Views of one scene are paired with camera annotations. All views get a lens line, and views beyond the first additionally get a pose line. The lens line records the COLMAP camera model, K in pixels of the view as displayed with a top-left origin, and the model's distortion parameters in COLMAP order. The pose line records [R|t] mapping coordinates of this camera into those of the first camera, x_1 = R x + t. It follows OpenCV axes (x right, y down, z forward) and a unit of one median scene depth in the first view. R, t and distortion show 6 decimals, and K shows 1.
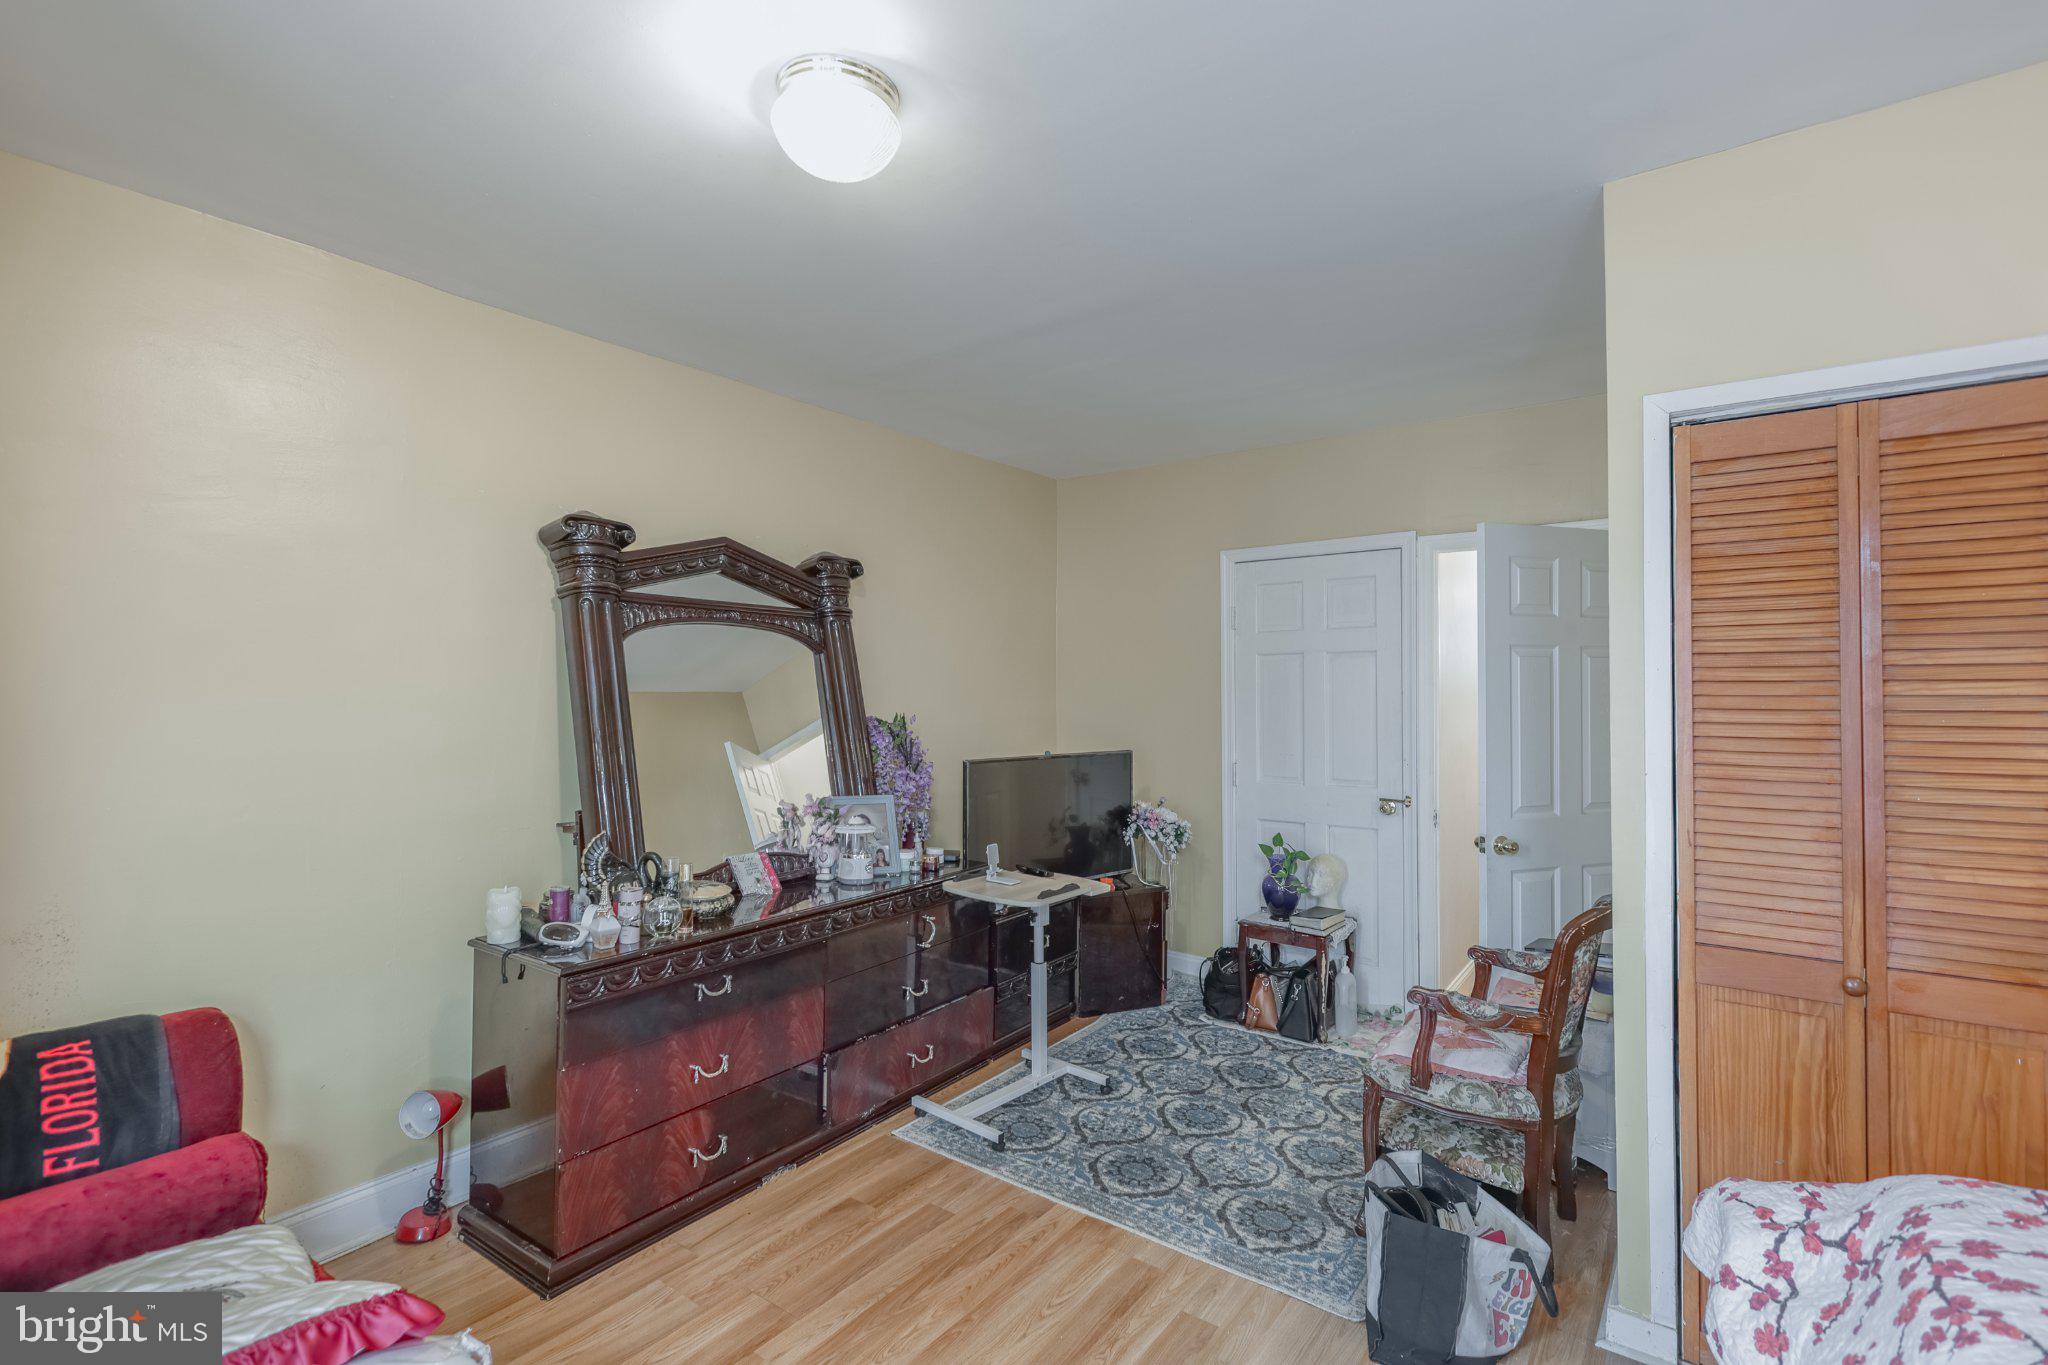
lens RADIAL K [[945.8, 0, 1022.8], [0, 945.8, 682.3], [0, 0, 1]] dist [-0.005294, 0.000509]
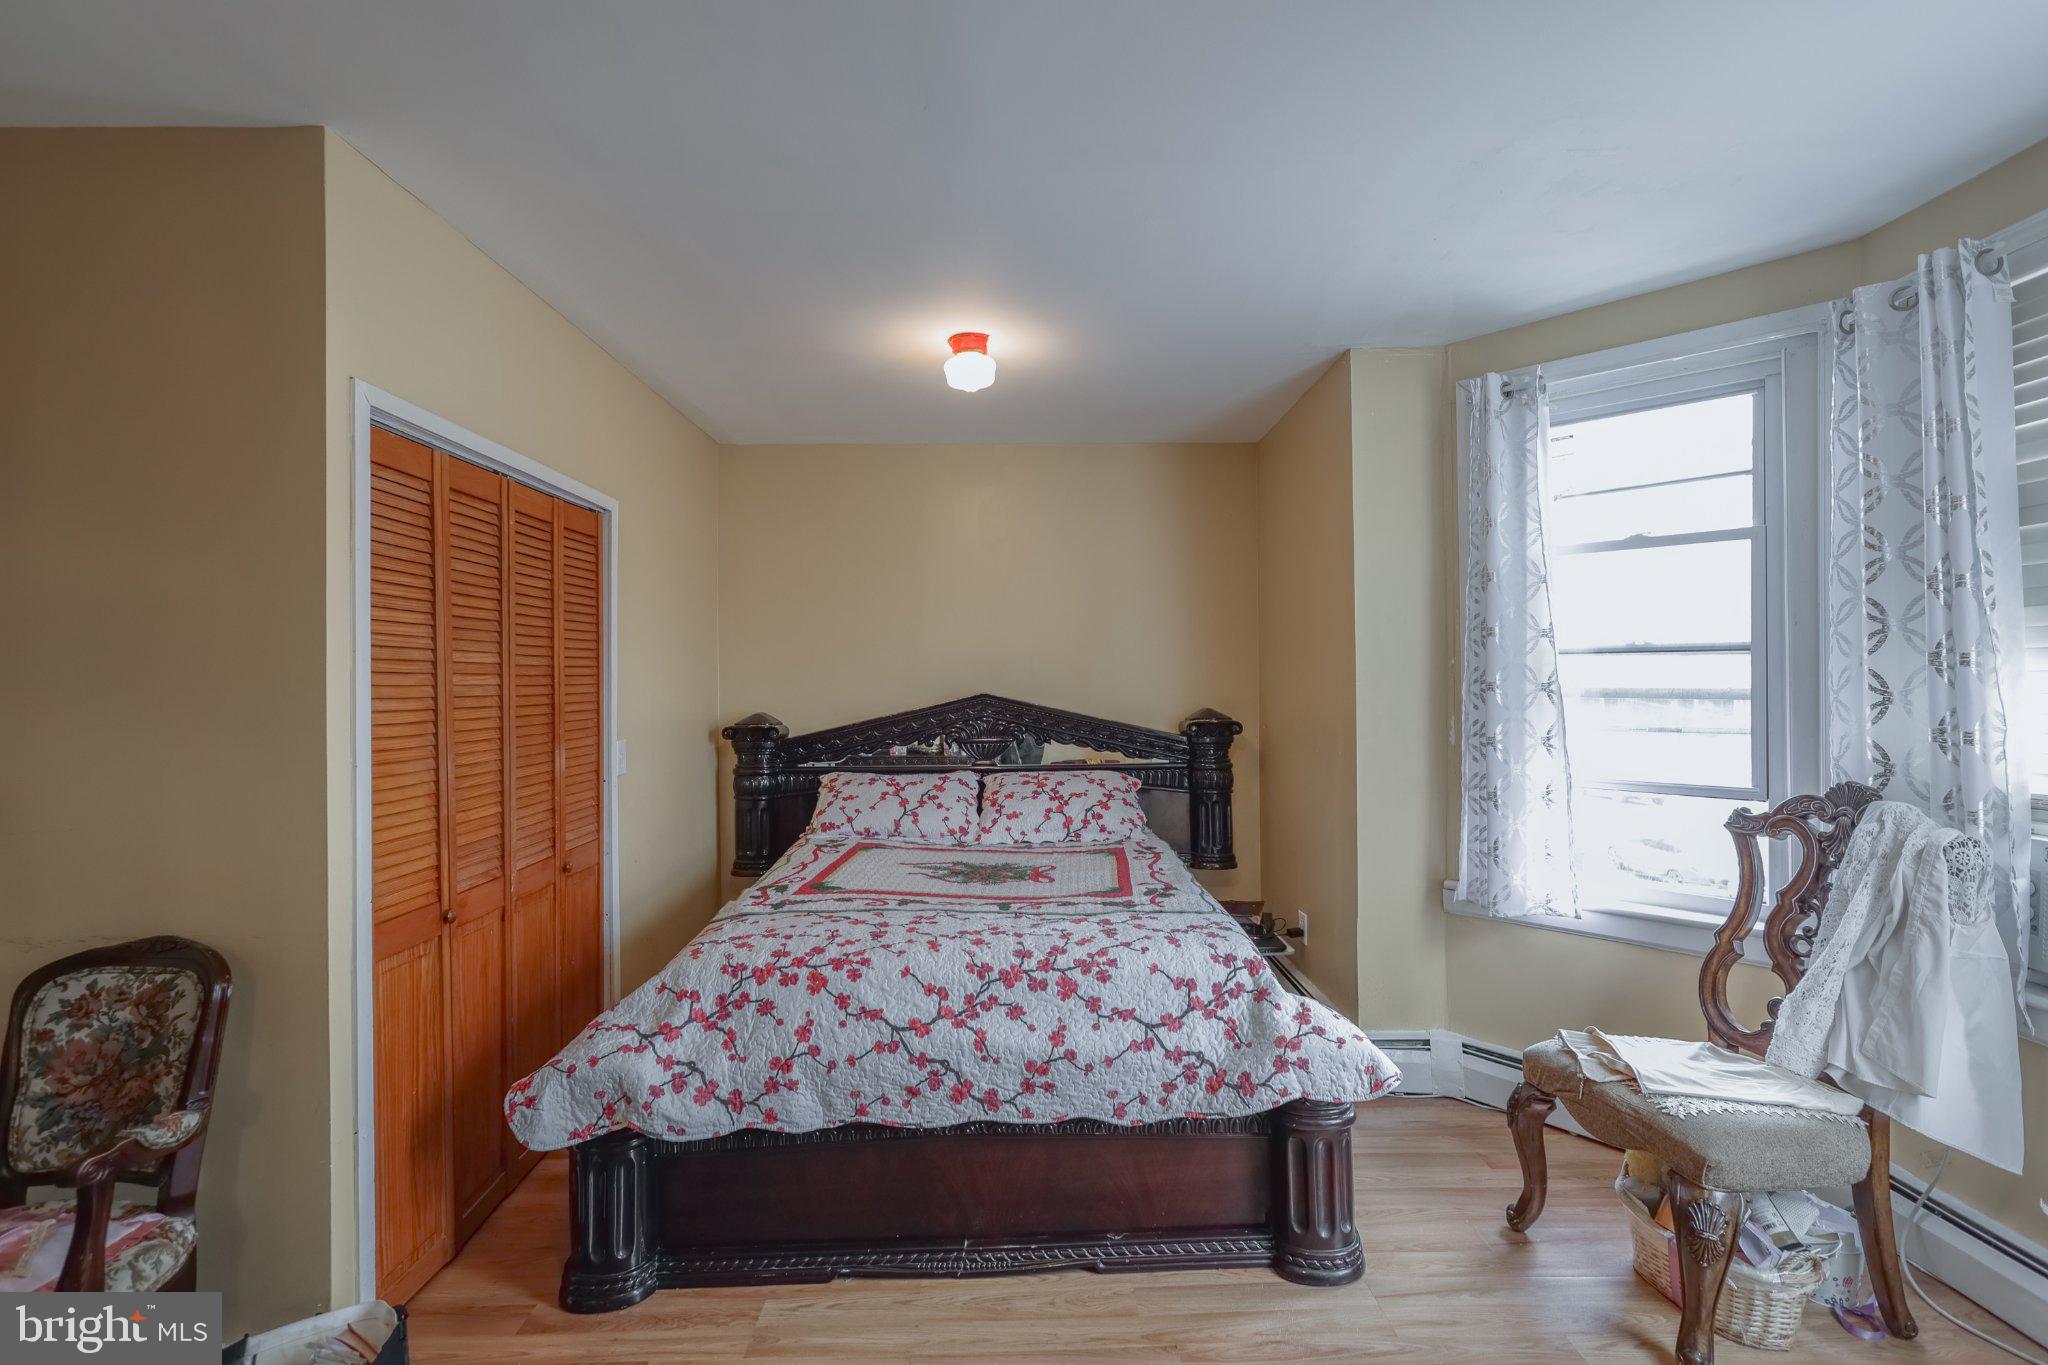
lens RADIAL K [[945.8, 0, 1026.6], [0, 945.8, 676.4], [0, 0, 1]] dist [-0.005294, 0.000509]
pose [[-0.595043, 0.004459, 0.803681, -0.825599], [0.001351, 0.999989, -0.004547, 0.015957], [-0.803693, -0.001620, -0.595043, 1.584540]]
